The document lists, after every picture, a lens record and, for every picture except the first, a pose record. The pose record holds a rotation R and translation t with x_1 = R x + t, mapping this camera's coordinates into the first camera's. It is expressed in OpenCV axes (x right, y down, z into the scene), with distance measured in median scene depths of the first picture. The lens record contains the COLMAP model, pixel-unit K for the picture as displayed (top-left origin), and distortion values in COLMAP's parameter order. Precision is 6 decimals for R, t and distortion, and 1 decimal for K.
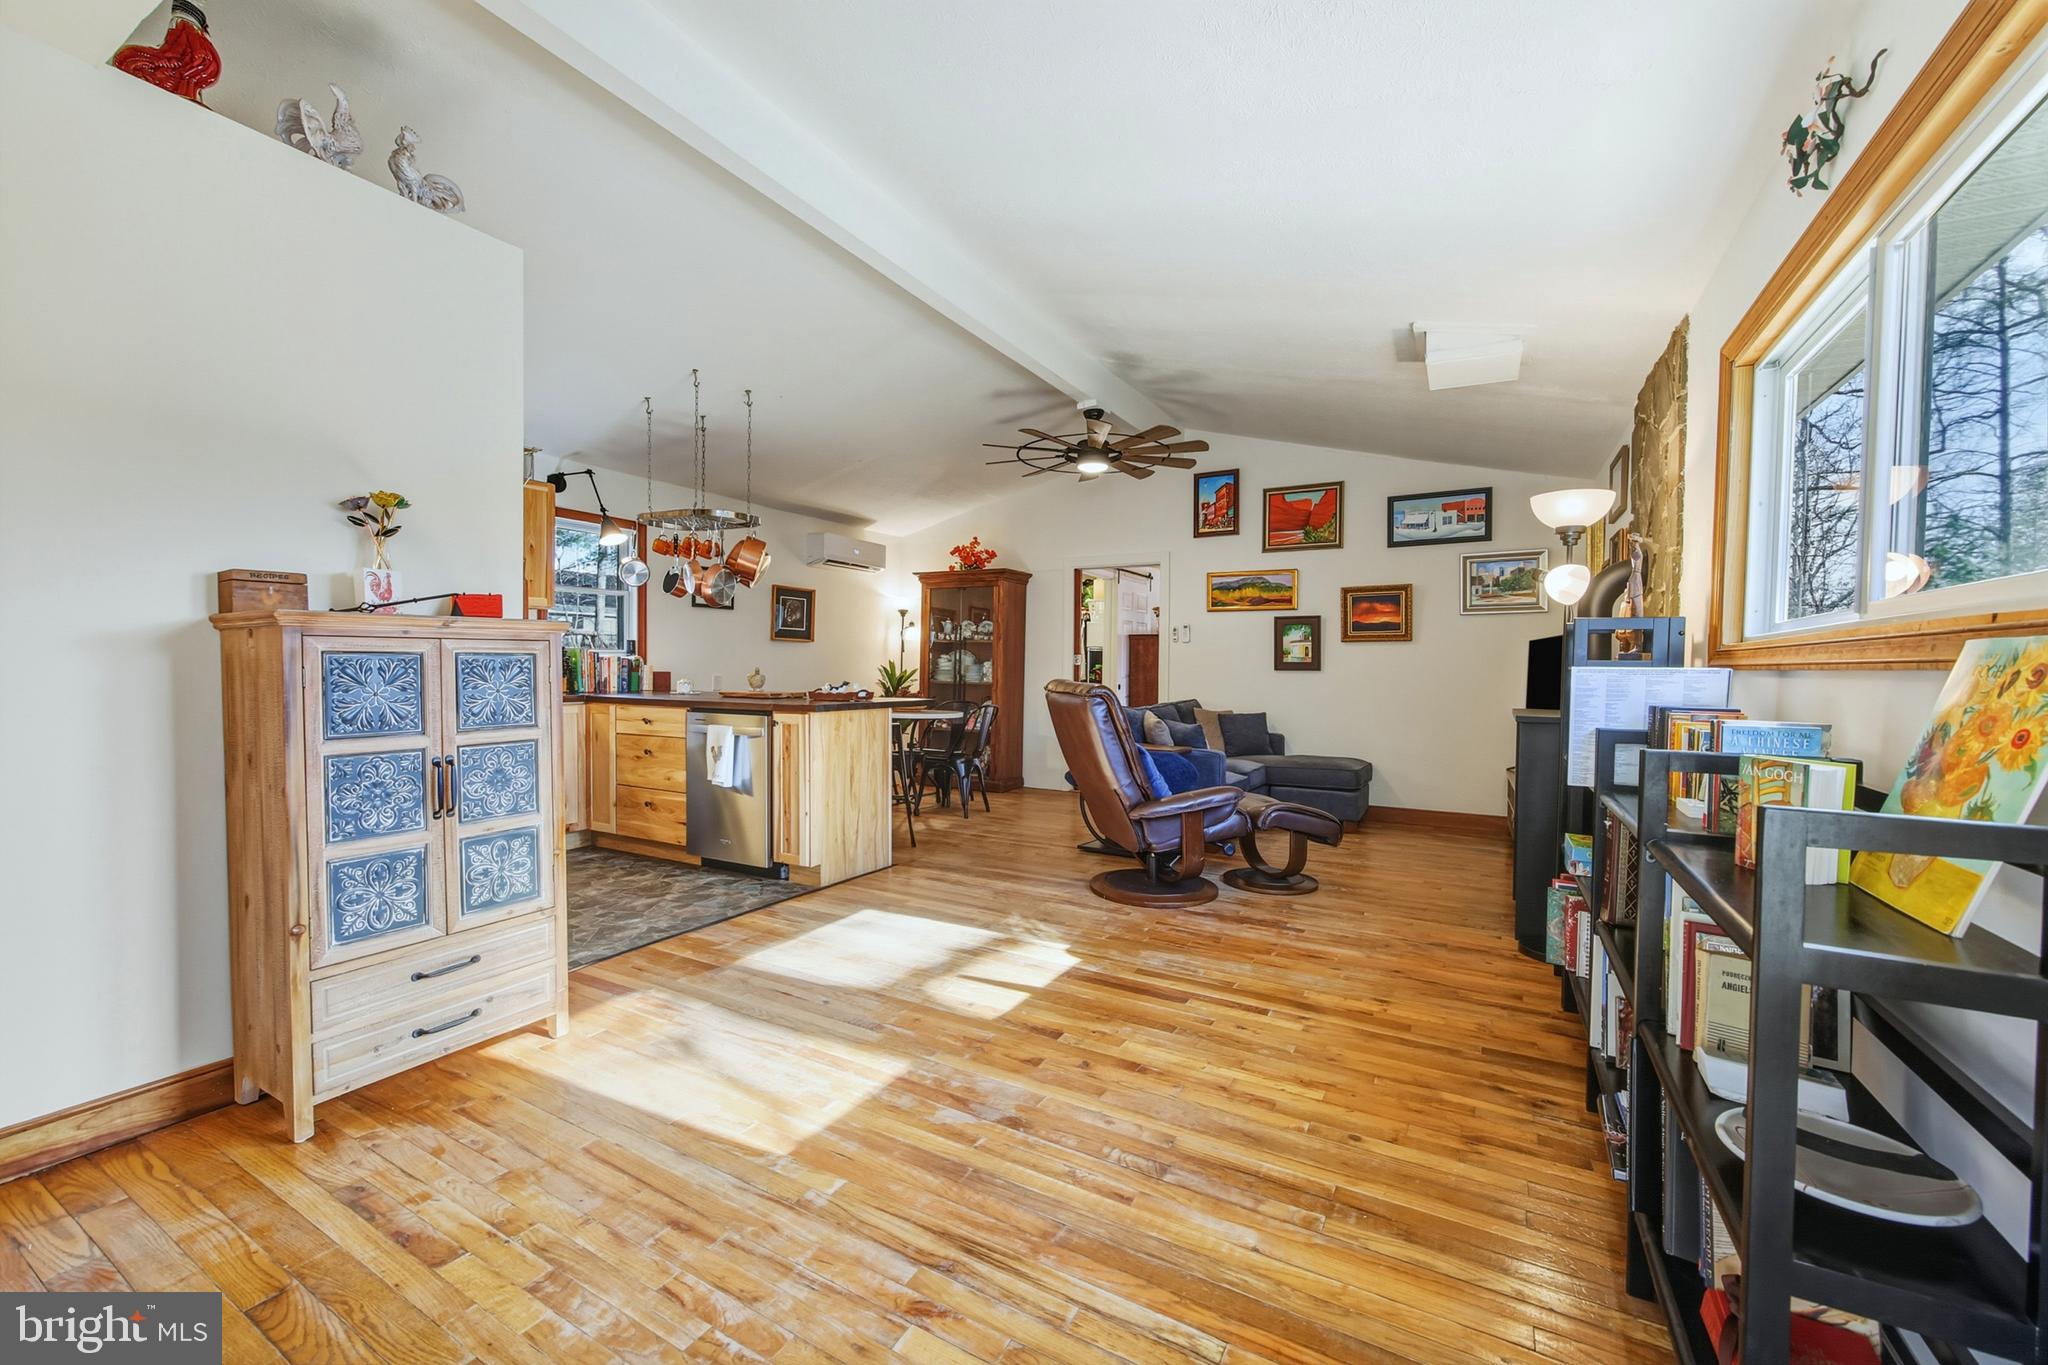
lens RADIAL K [[819.3, 0, 1026.8], [0, 819.3, 683.4], [0, 0, 1]] dist [0.000534, 0.000124]
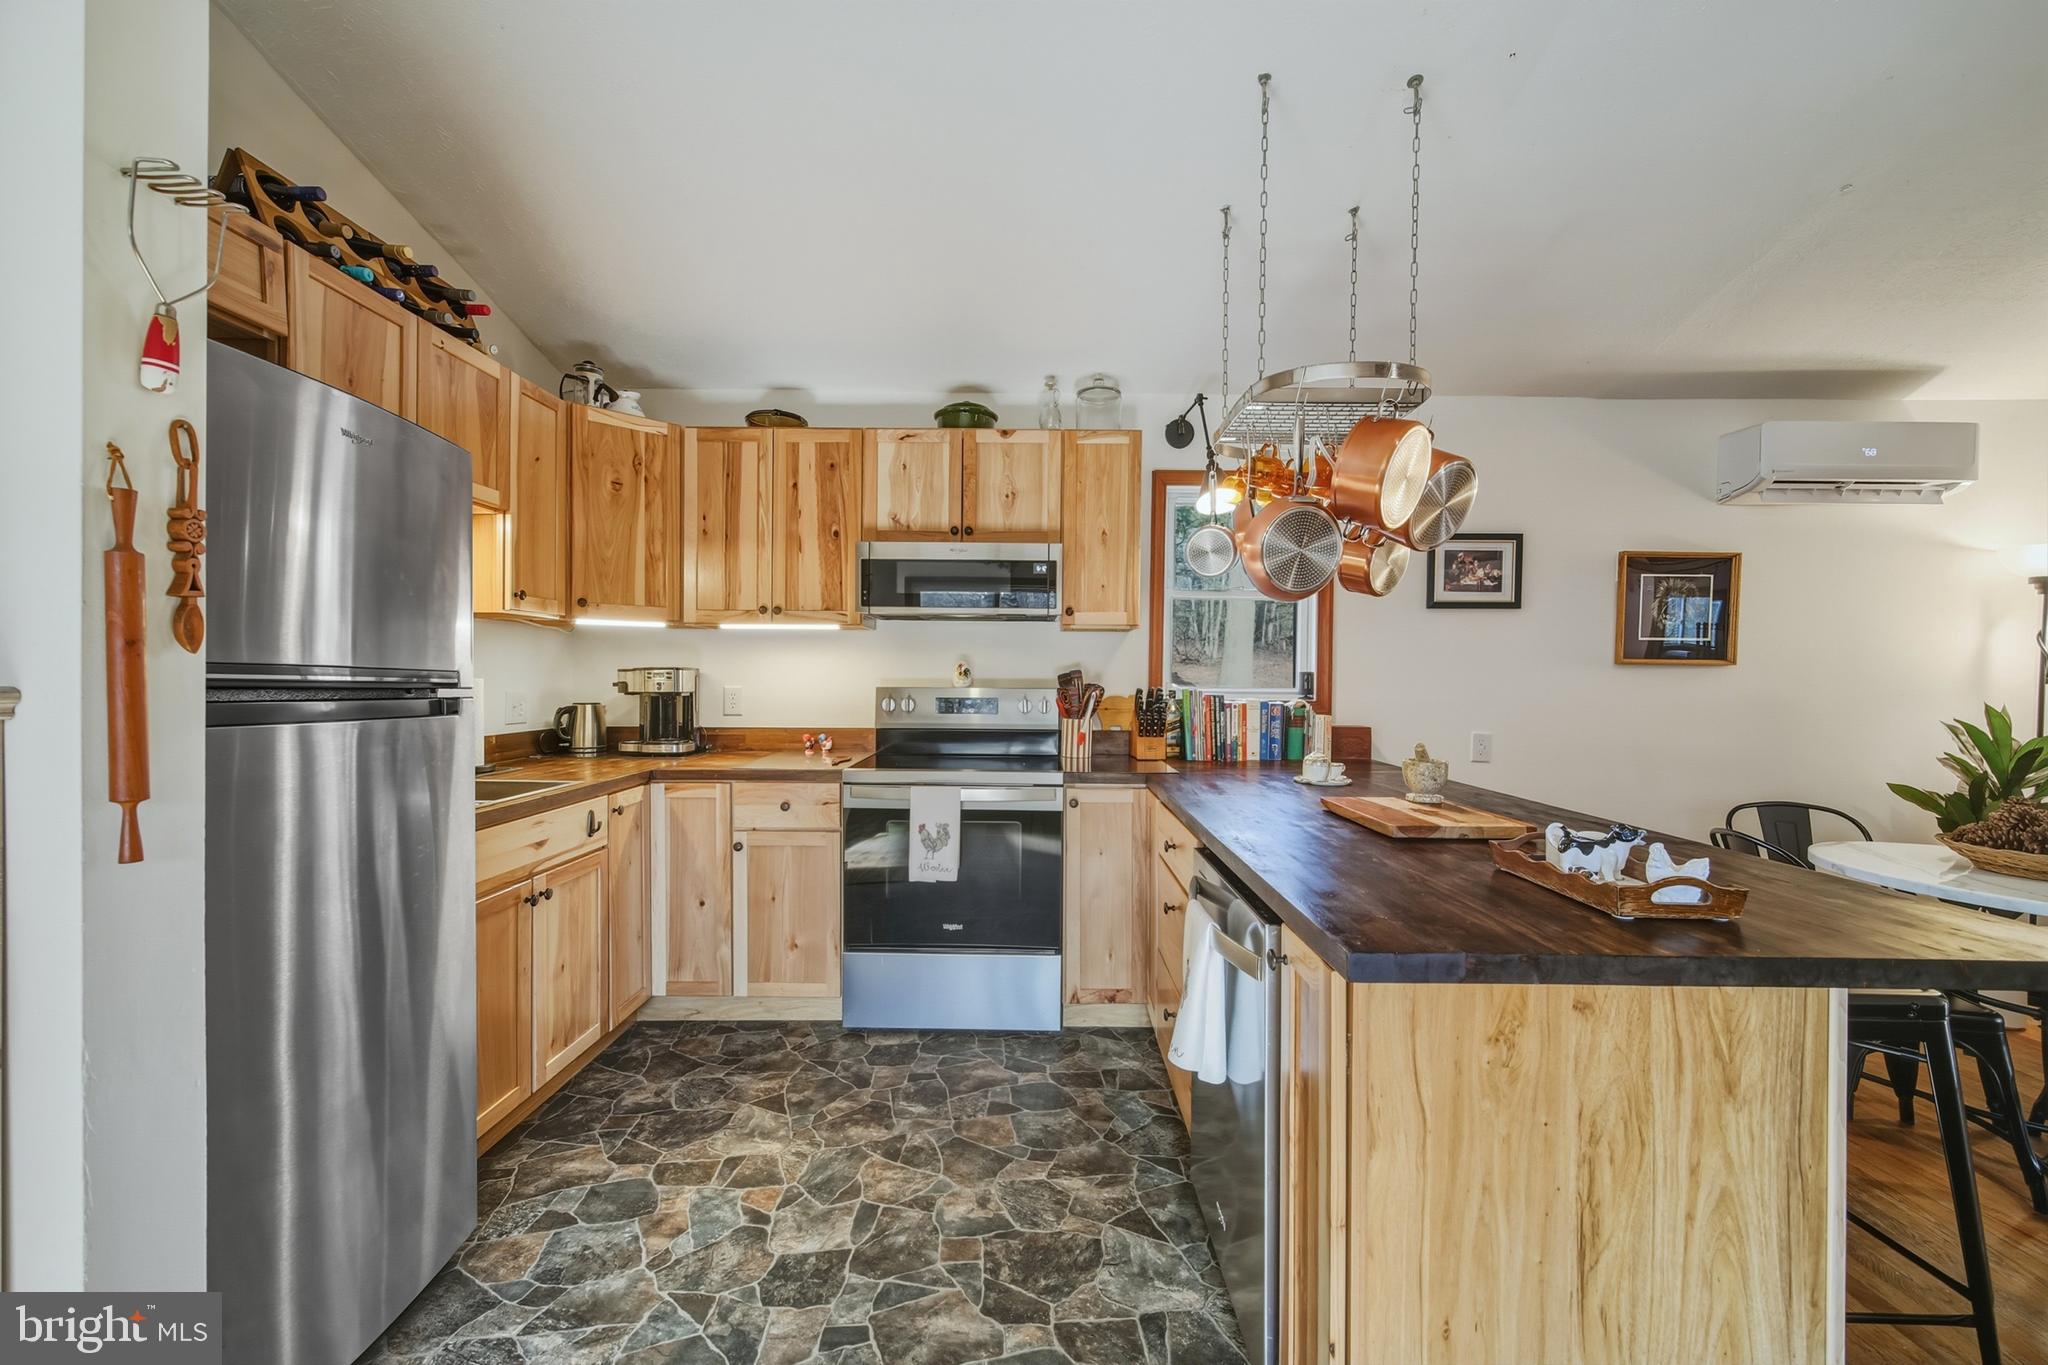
lens RADIAL K [[819.3, 0, 1026.8], [0, 819.3, 683.4], [0, 0, 1]] dist [0.000534, 0.000124]
pose [[0.480295, 0.002869, -0.877103, -0.060308], [-0.019202, 0.999789, -0.007244, -0.038304], [0.876897, 0.020322, 0.480249, 0.563933]]
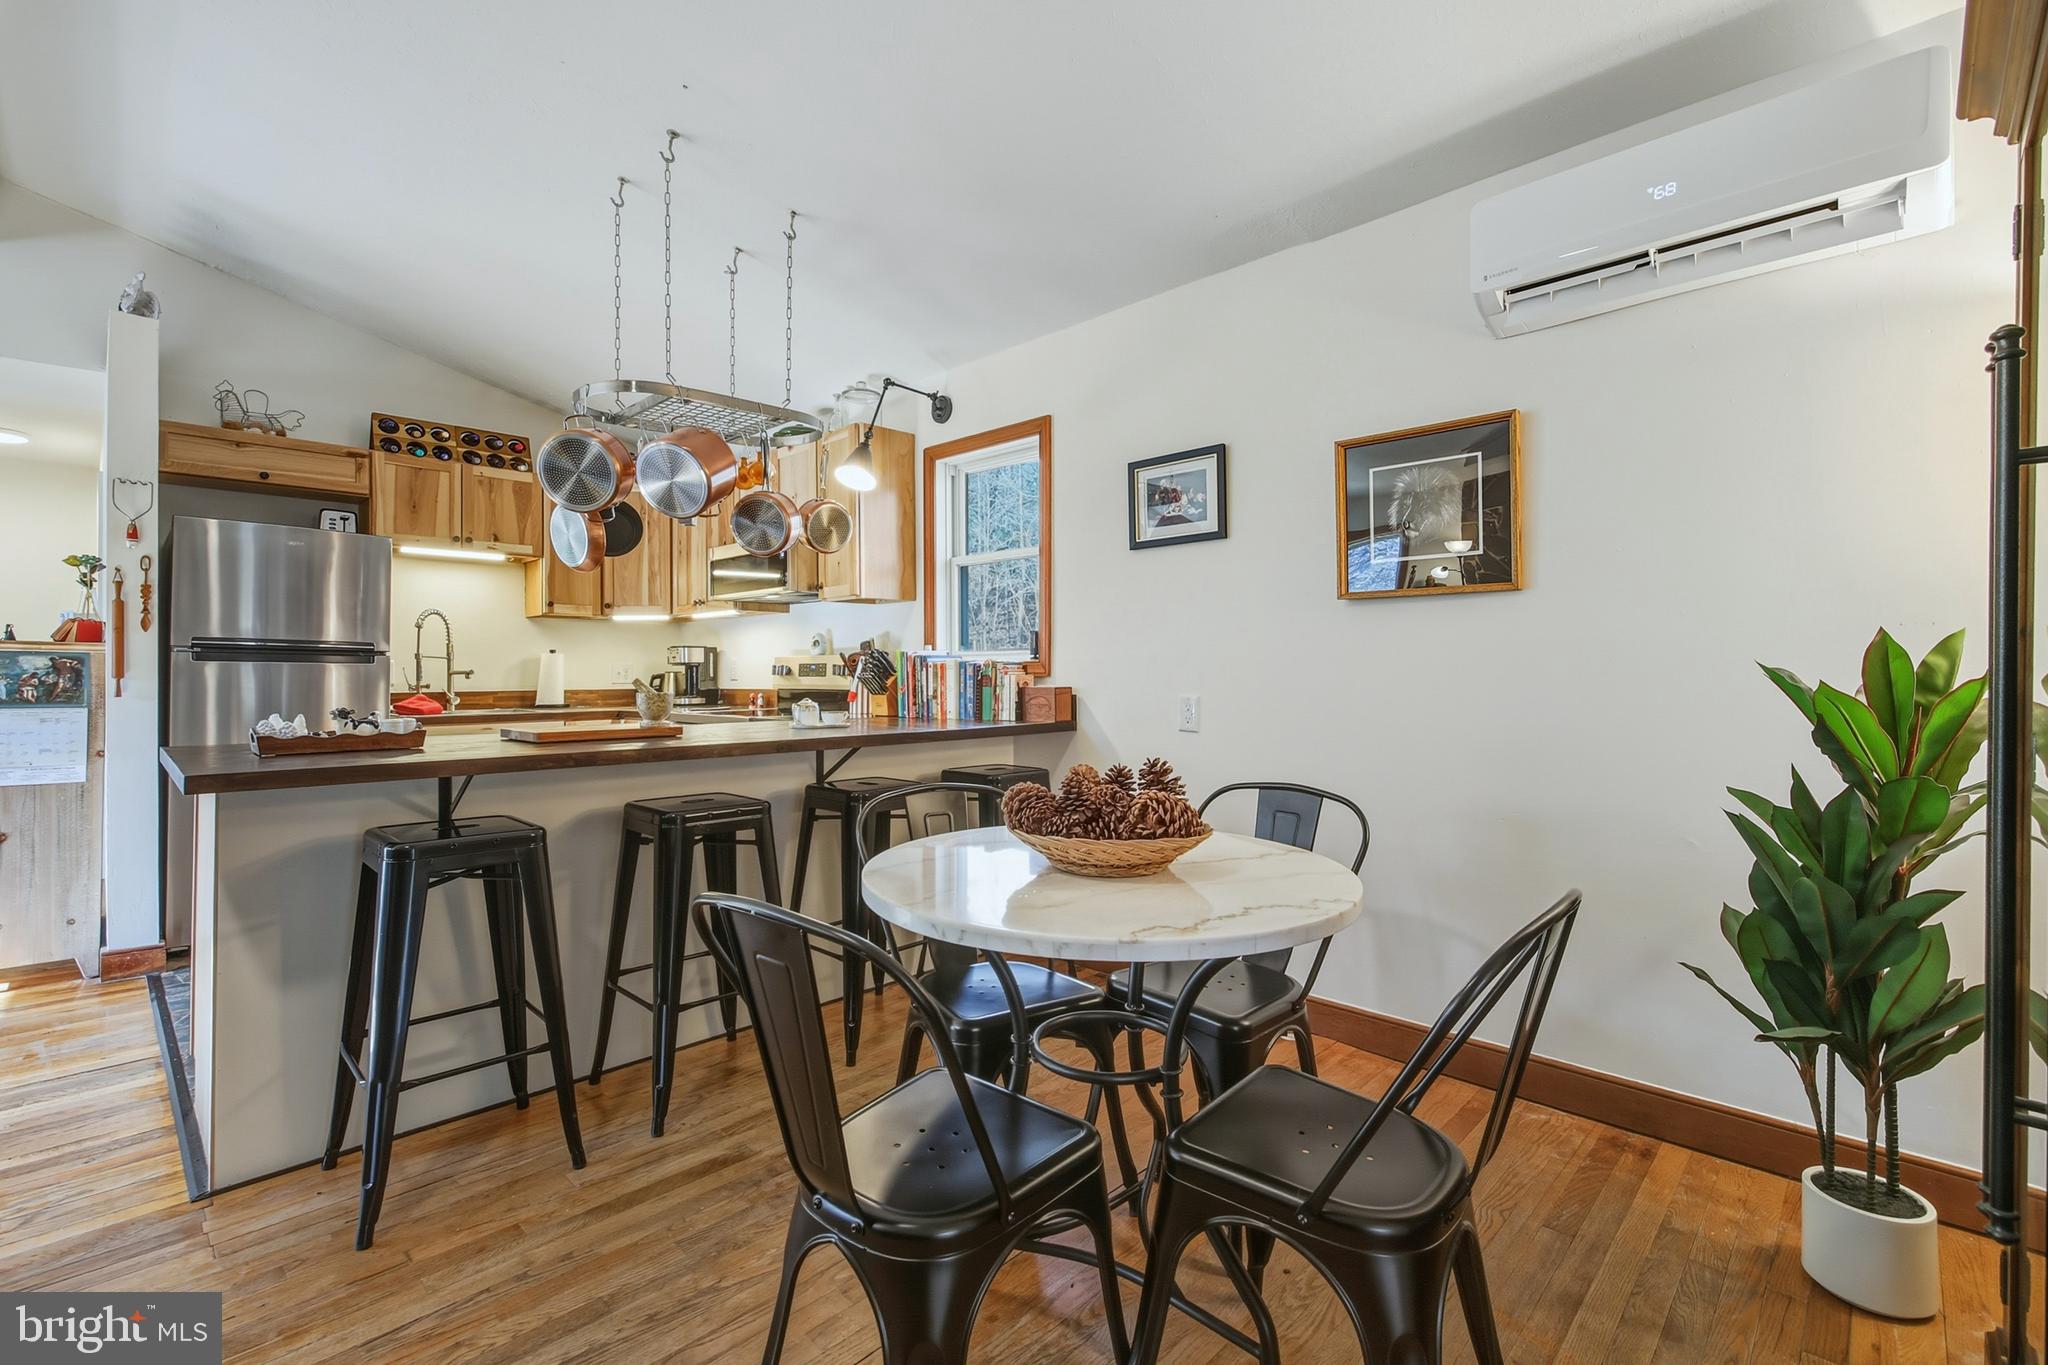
lens RADIAL K [[892.1, 0, 1027.9], [0, 892.1, 669.5], [0, 0, 1]] dist [-0.000495, -0.000157]
pose [[-0.253148, -0.013566, -0.967333, 0.118228], [-0.016090, 0.999822, -0.009811, -0.021269], [0.967294, 0.013081, -0.253321, 1.210733]]
